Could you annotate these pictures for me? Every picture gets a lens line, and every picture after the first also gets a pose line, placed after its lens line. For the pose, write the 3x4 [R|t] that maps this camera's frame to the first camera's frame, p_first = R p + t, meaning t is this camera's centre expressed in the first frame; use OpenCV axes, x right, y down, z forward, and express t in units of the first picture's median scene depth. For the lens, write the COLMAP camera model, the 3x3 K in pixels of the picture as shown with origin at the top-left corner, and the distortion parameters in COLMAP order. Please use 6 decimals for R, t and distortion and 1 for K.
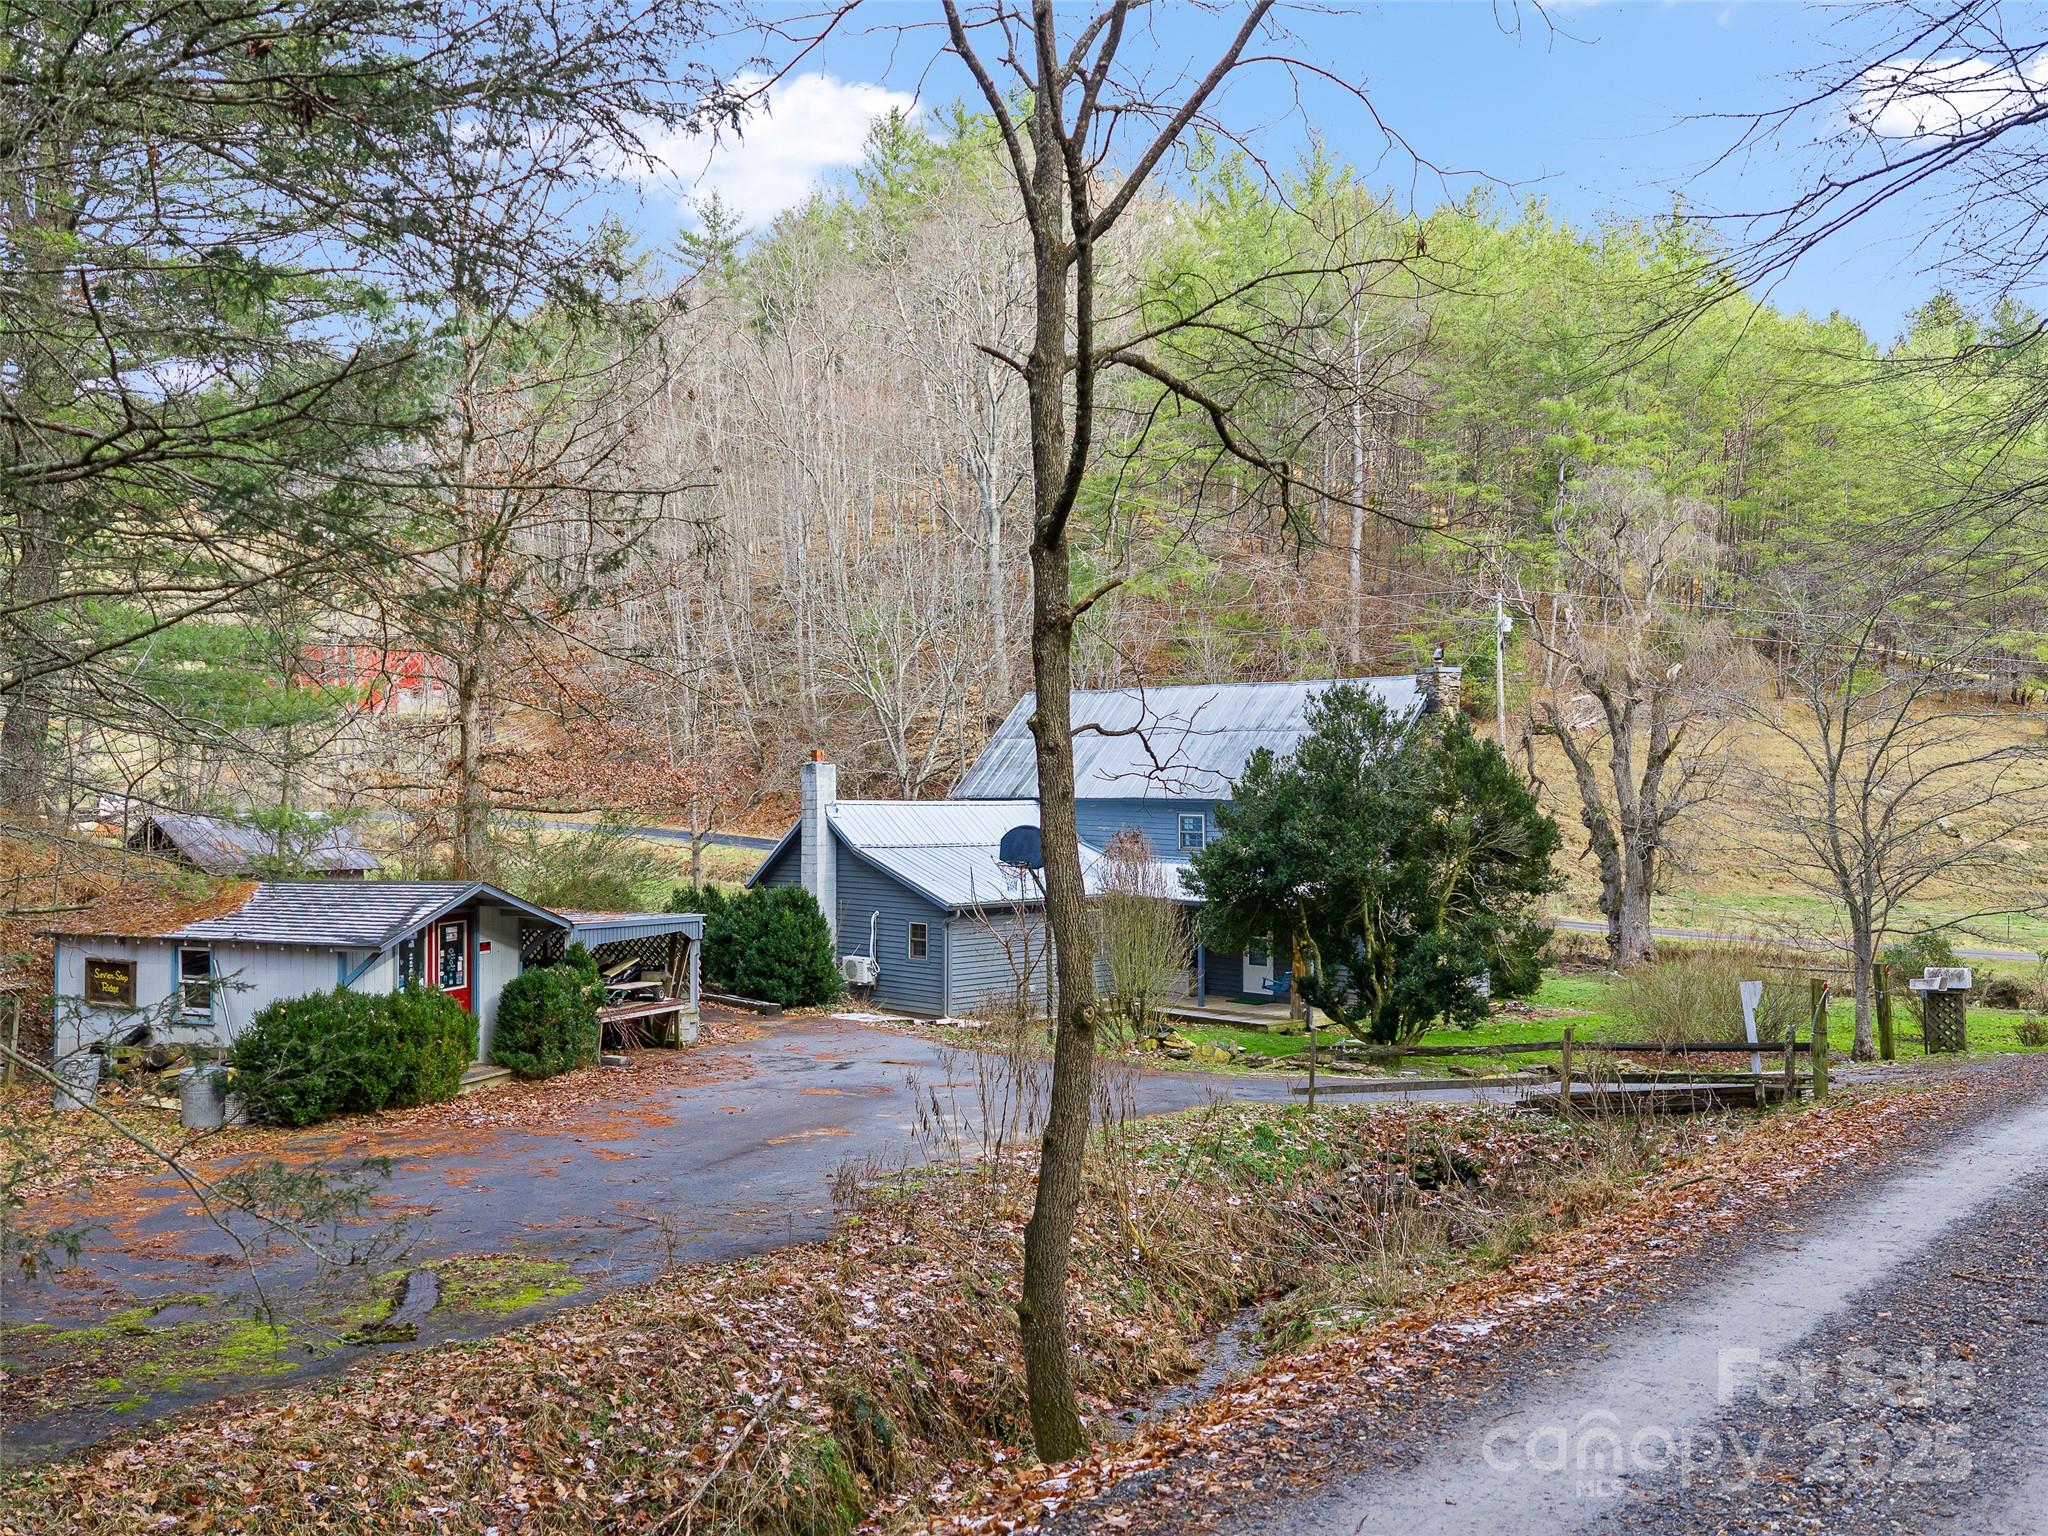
lens RADIAL K [[1858.6, 0, 1051.3], [0, 1858.6, 769.4], [0, 0, 1]] dist [-0.006152, -0.019039]
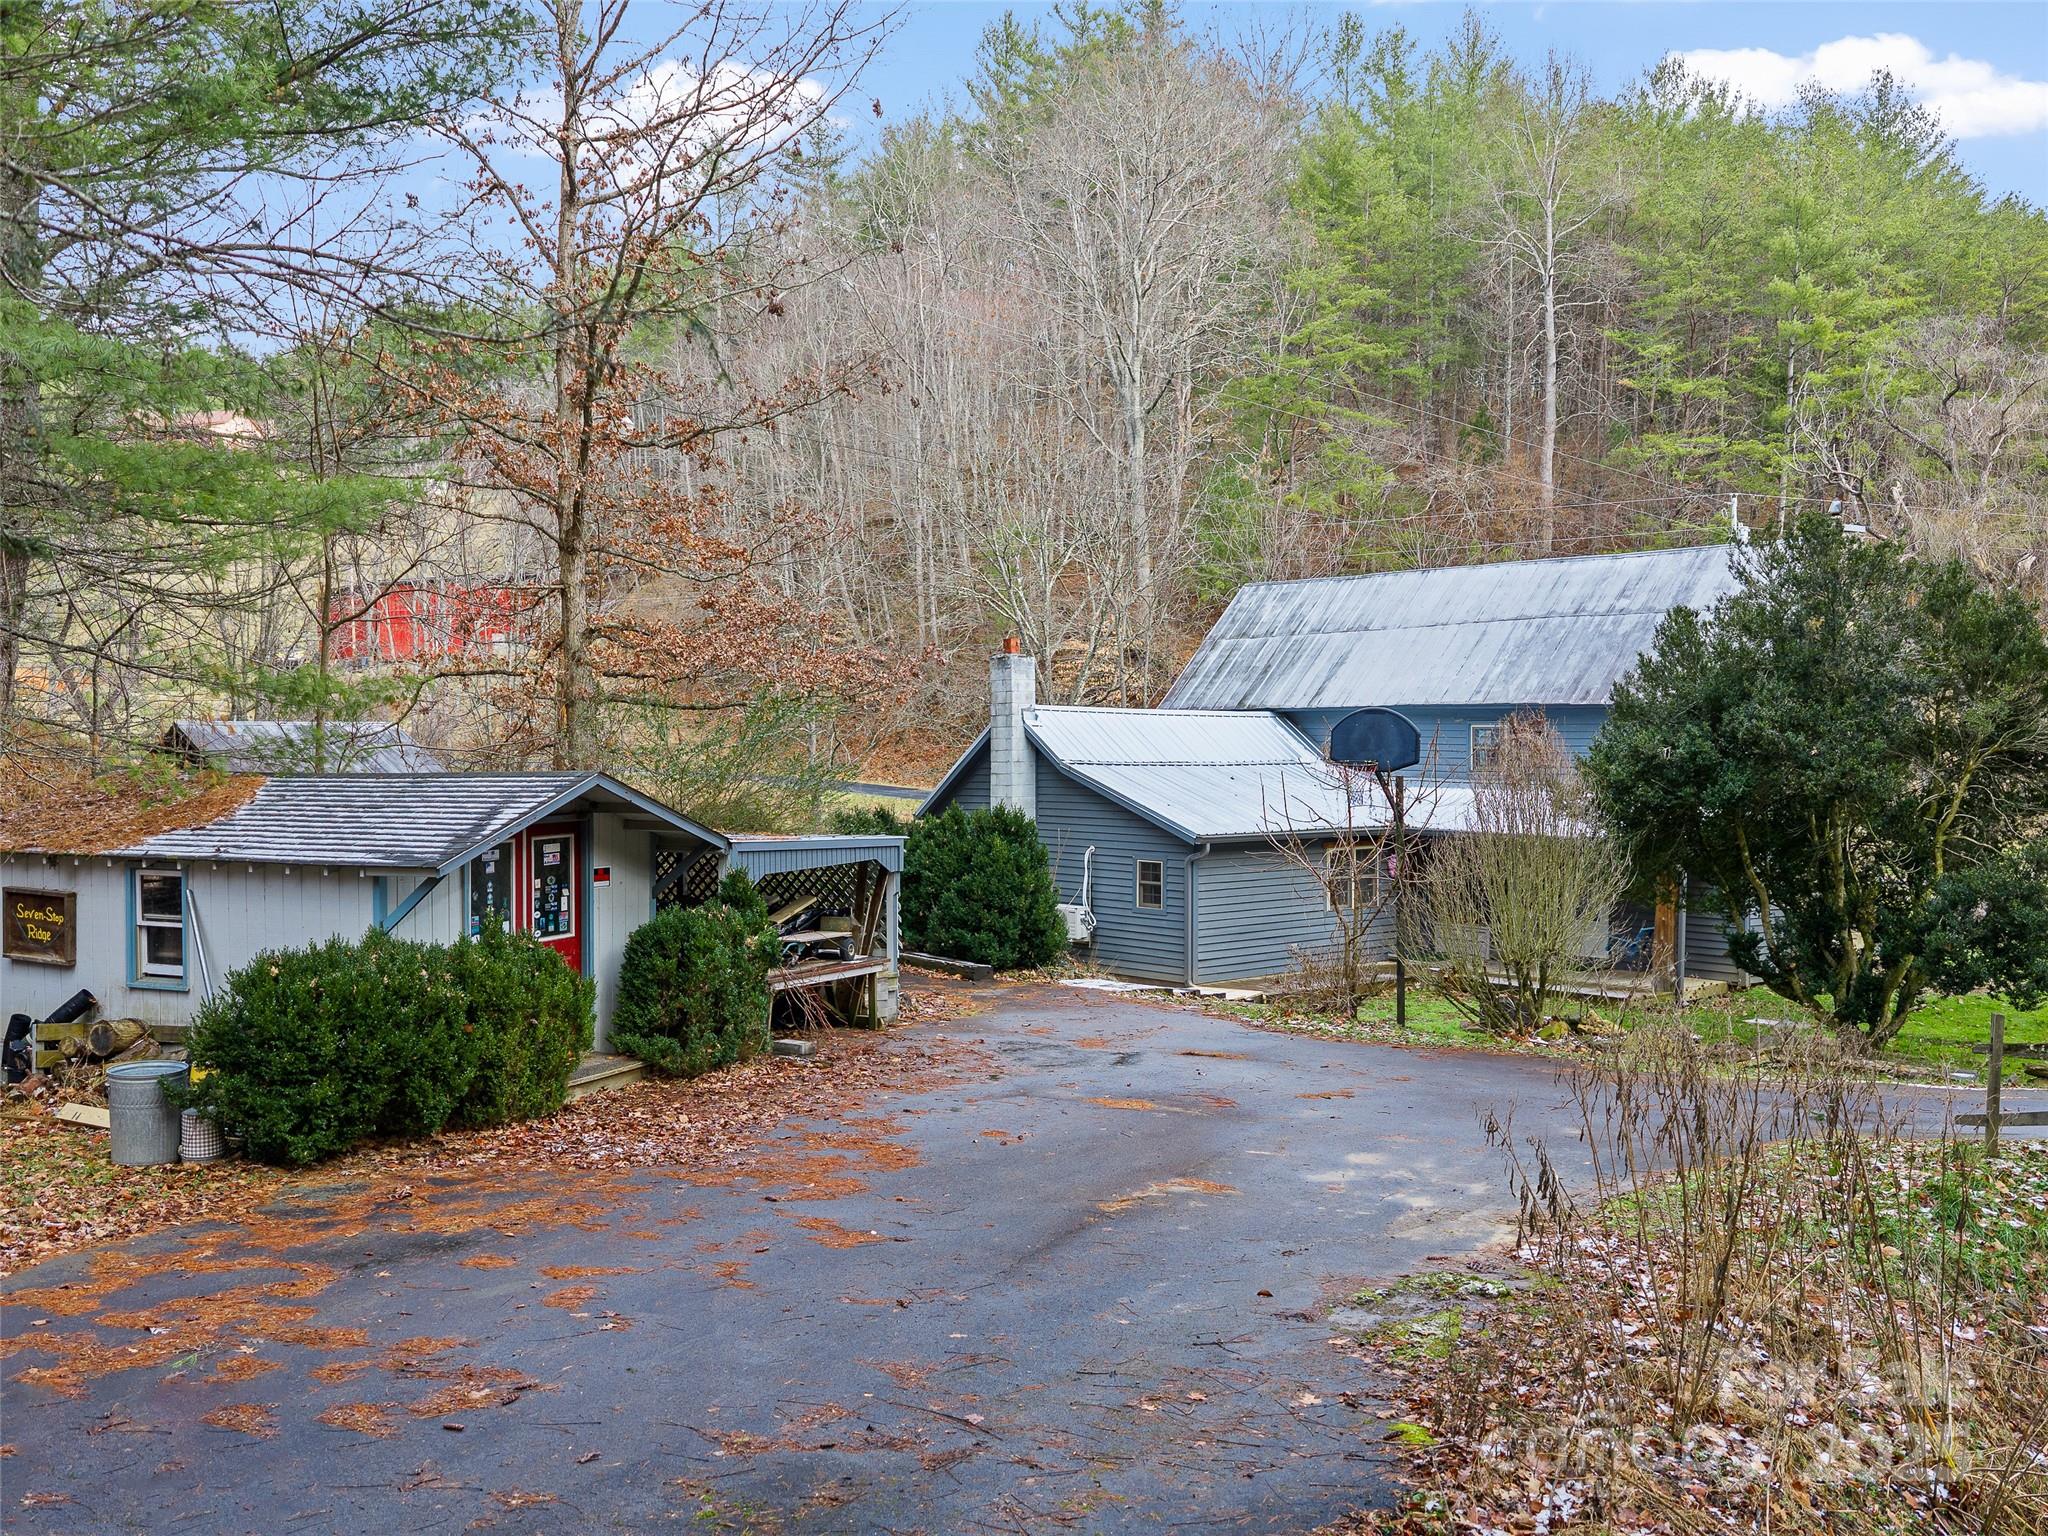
lens RADIAL K [[1929.5, 0, 1024.0], [0, 1929.5, 768.0], [0, 0, 1]] dist [0.001204, -0.019188]
pose [[0.997504, 0.000953, -0.070607, -0.104440], [0.000649, 0.999743, 0.022662, 0.041054], [0.070610, -0.022651, 0.997247, 0.320711]]
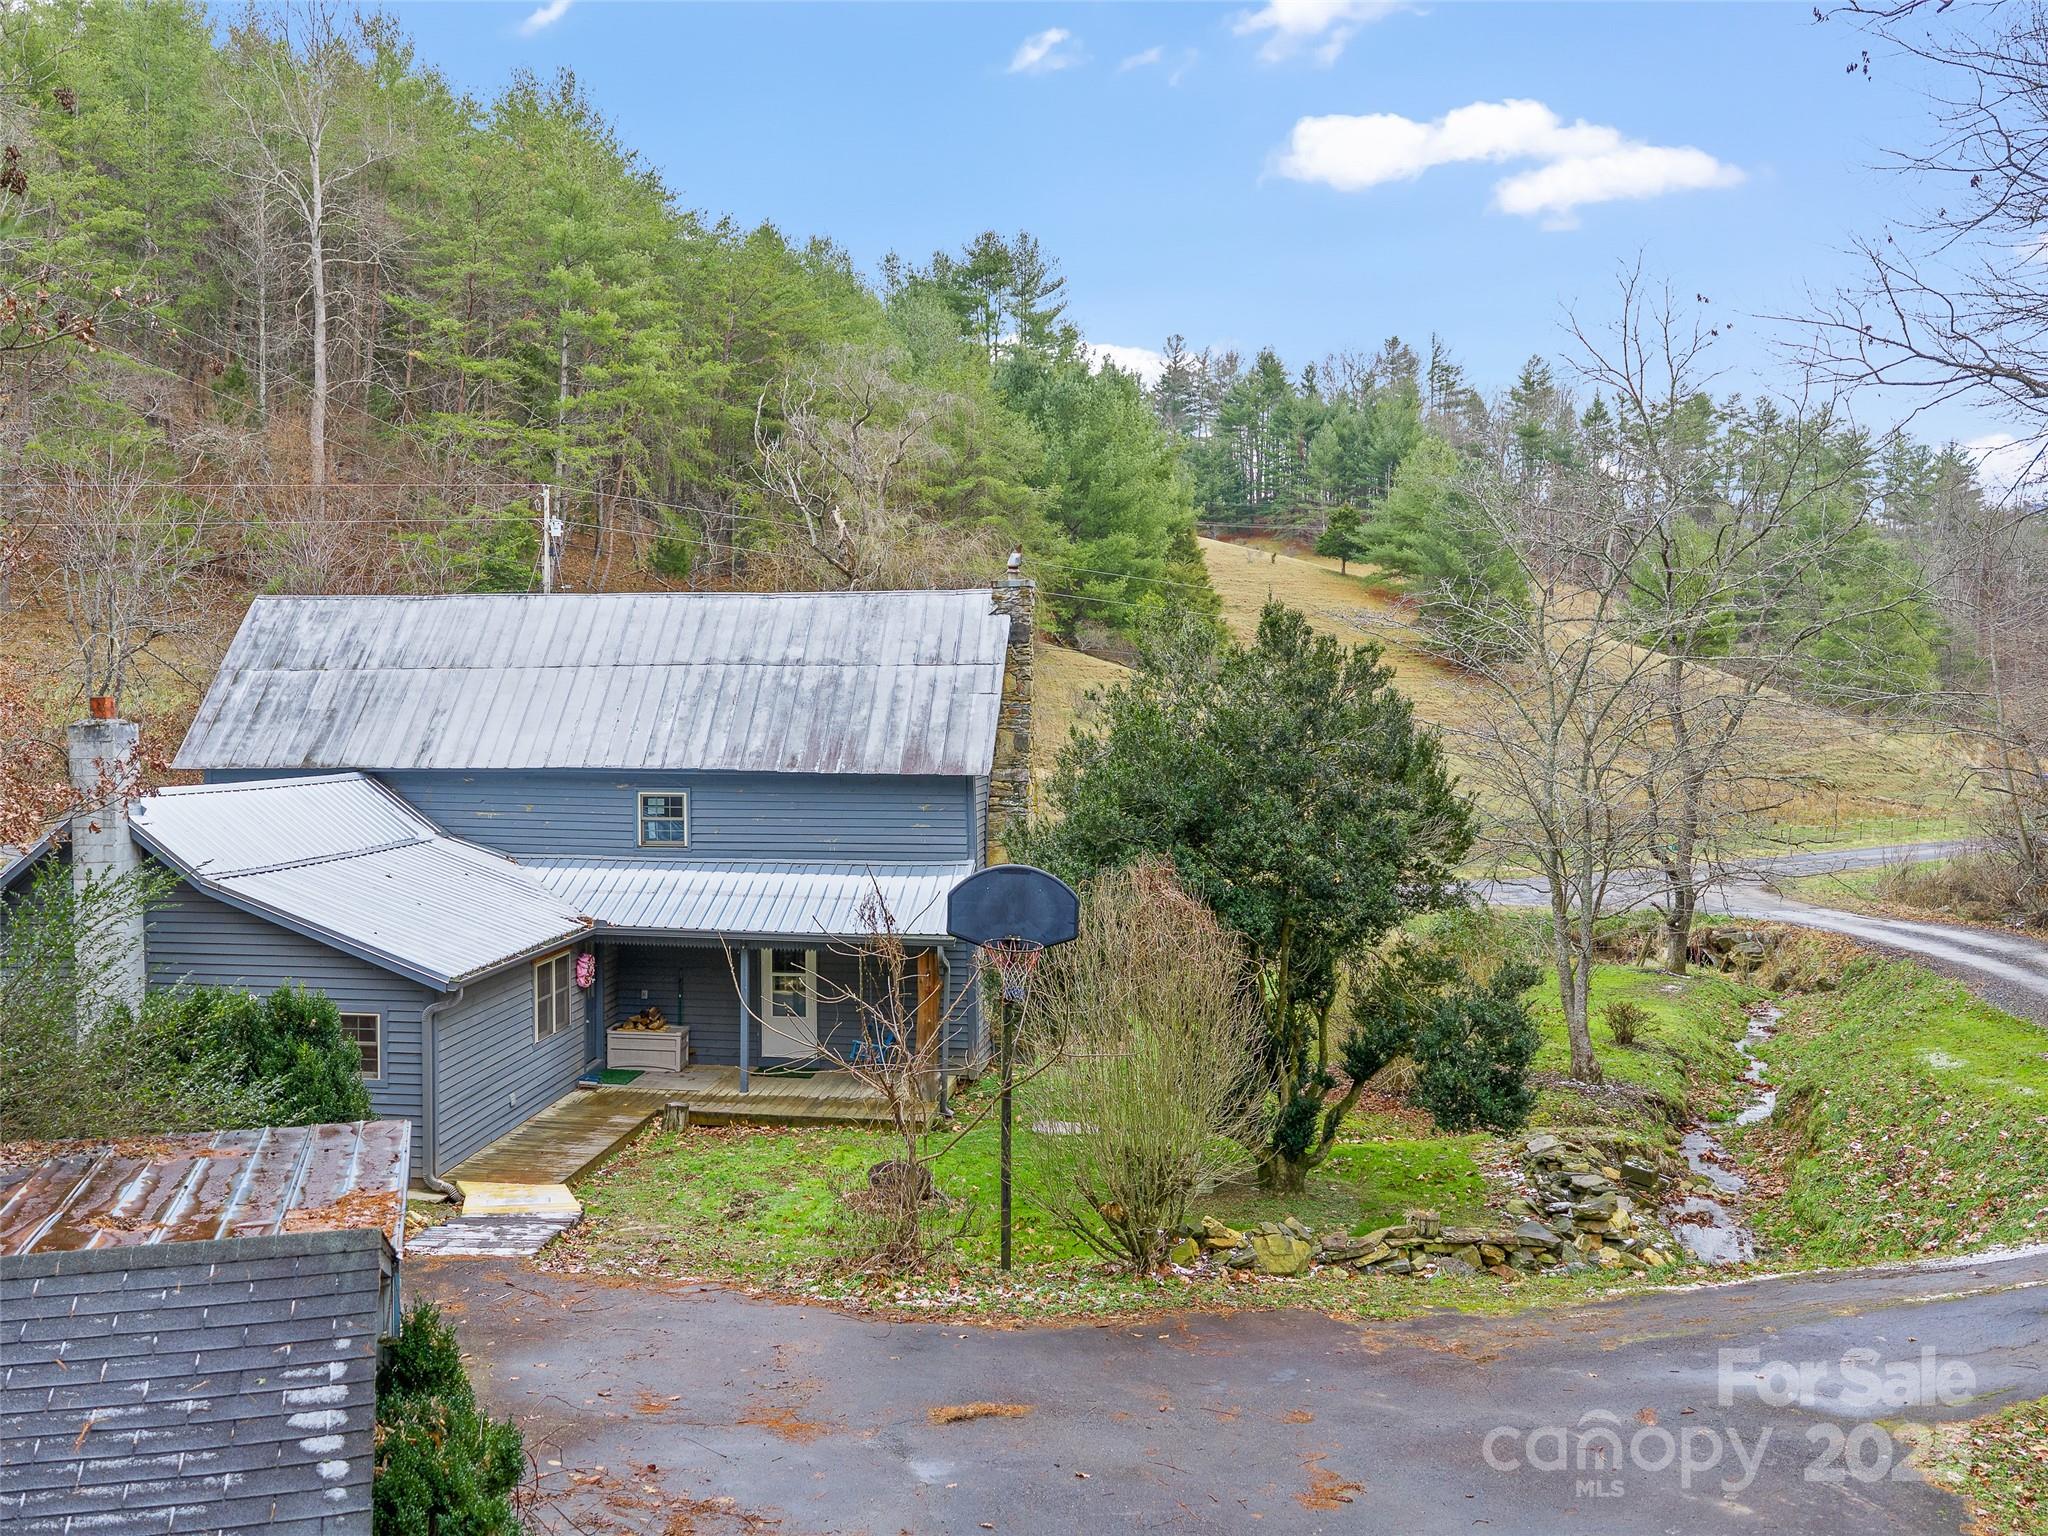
lens RADIAL K [[1929.5, 0, 1024.0], [0, 1929.5, 768.0], [0, 0, 1]] dist [0.001204, -0.019188]
pose [[0.817136, -0.015461, 0.576238, -0.363668], [-0.008679, 0.999197, 0.039117, -0.020587], [-0.576380, -0.036965, 0.816345, 0.641881]]
